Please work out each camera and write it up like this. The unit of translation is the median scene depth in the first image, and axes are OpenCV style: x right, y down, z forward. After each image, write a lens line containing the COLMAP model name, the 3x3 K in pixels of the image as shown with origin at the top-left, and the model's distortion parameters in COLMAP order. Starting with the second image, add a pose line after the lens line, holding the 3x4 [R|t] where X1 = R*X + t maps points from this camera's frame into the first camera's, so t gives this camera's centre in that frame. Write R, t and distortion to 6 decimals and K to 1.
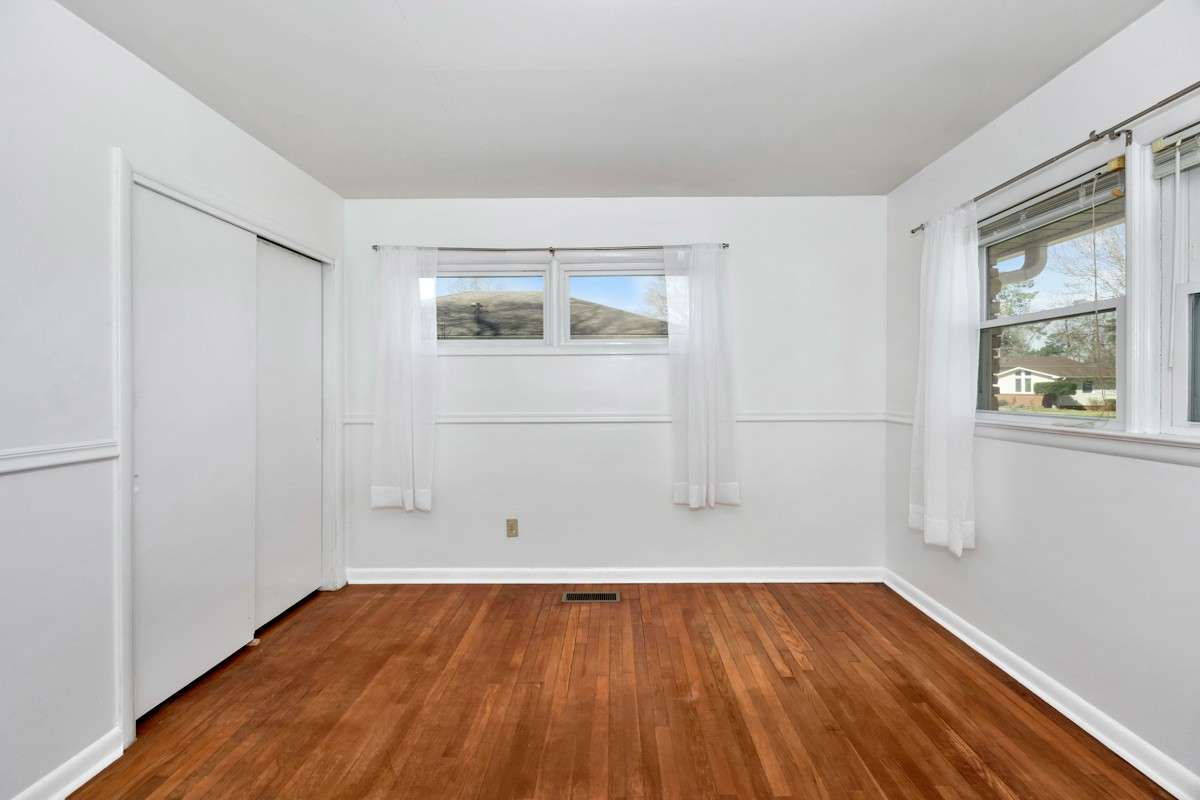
lens RADIAL K [[478.4, 0, 602.7], [0, 478.4, 391.2], [0, 0, 1]] dist [-0.012504, 0.000994]
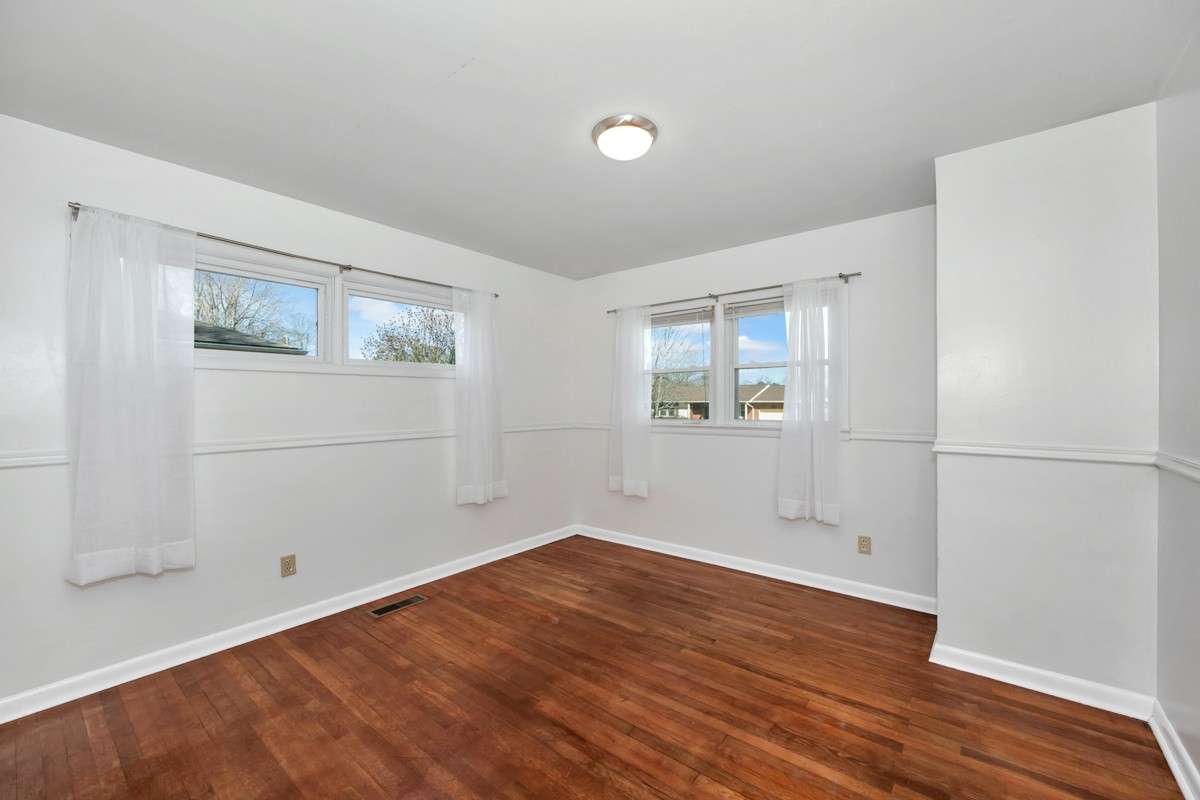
lens RADIAL K [[478.4, 0, 604.1], [0, 478.4, 403.0], [0, 0, 1]] dist [-0.012504, 0.000994]
pose [[0.617747, -0.001760, 0.786375, -0.678777], [0.010676, 0.999924, -0.006149, -0.006989], [-0.786304, 0.012194, 0.617719, -0.017293]]
